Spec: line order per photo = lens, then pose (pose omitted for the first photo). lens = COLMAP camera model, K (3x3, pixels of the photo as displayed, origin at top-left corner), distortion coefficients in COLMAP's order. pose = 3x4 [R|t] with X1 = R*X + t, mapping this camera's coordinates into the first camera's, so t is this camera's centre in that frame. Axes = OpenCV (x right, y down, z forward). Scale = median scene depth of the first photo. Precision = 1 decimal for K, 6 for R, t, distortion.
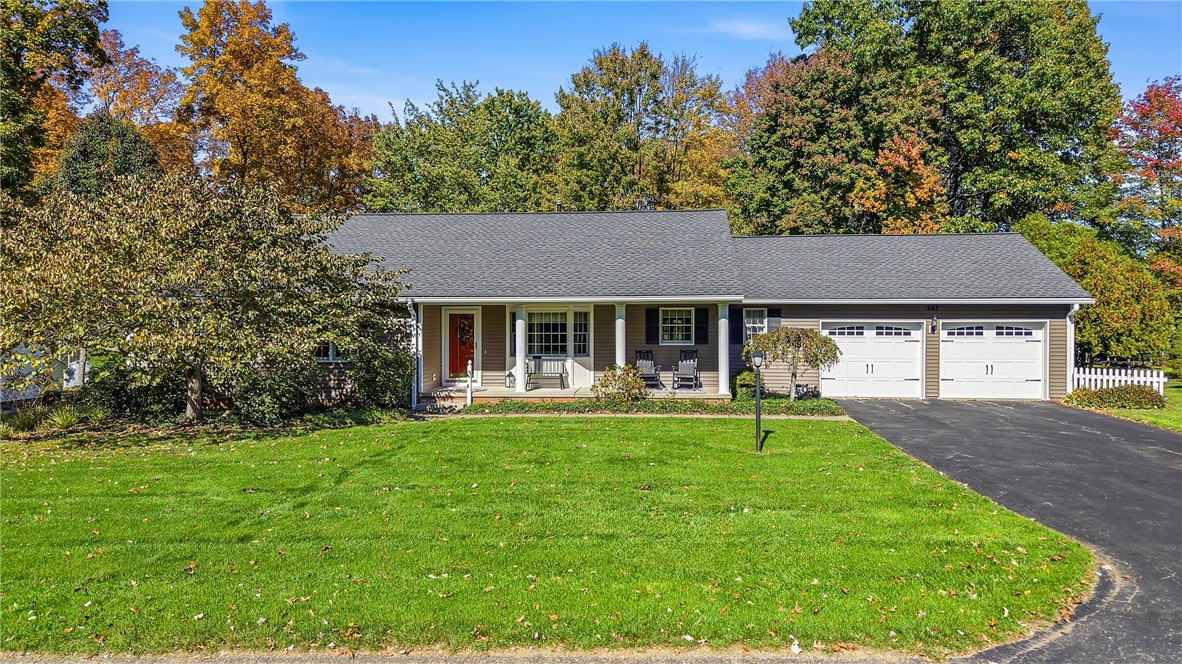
lens RADIAL K [[790.3, 0, 587.3], [0, 790.3, 334.4], [0, 0, 1]] dist [0.008579, -0.000865]
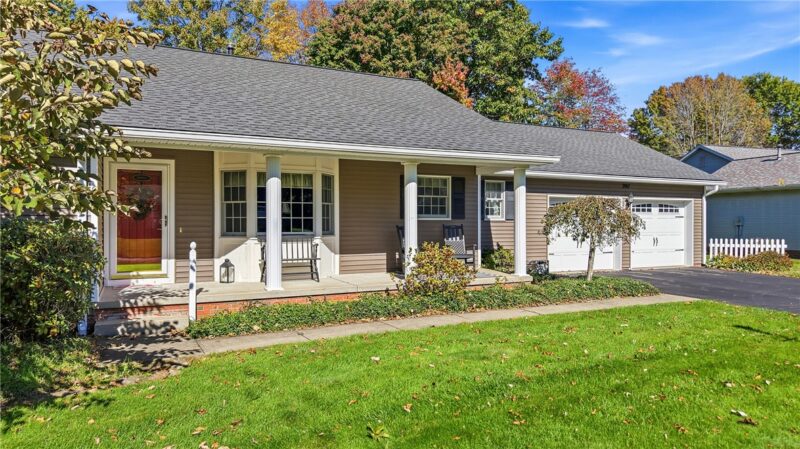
lens RADIAL K [[534.9, 0, 397.5], [0, 534.9, 226.1], [0, 0, 1]] dist [0.008579, -0.000865]
pose [[0.851192, -0.003984, 0.524840, -0.214982], [0.005181, 0.999986, -0.000810, 0.020298], [-0.524830, 0.003409, 0.851201, 0.536035]]
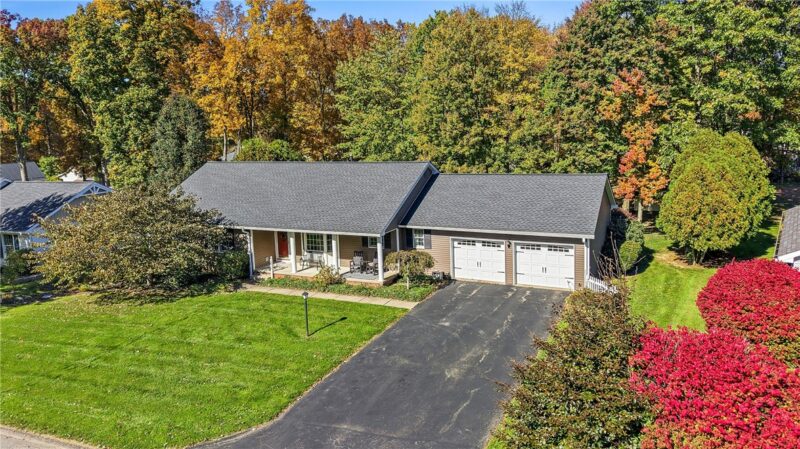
lens RADIAL K [[569.2, 0, 407.8], [0, 569.2, 192.0], [0, 0, 1]] dist [0.003047, -0.004054]
pose [[0.934277, 0.009164, -0.356431, 0.666490], [0.034744, 0.992572, 0.116590, -0.275292], [0.354852, -0.121311, 0.927019, -0.216440]]
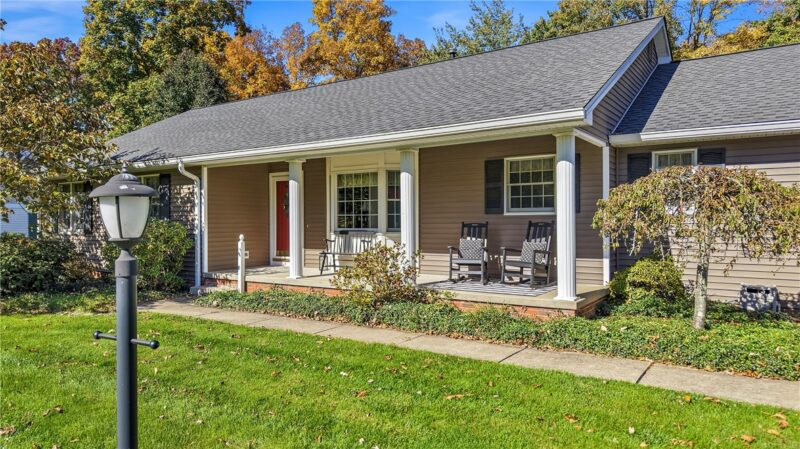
lens RADIAL K [[534.9, 0, 397.5], [0, 534.9, 226.1], [0, 0, 1]] dist [0.008579, -0.000865]
pose [[0.871180, 0.000907, -0.490964, 0.232368], [-0.000575, 0.999999, 0.000827, 0.022181], [0.490964, -0.000438, 0.871180, 0.571545]]
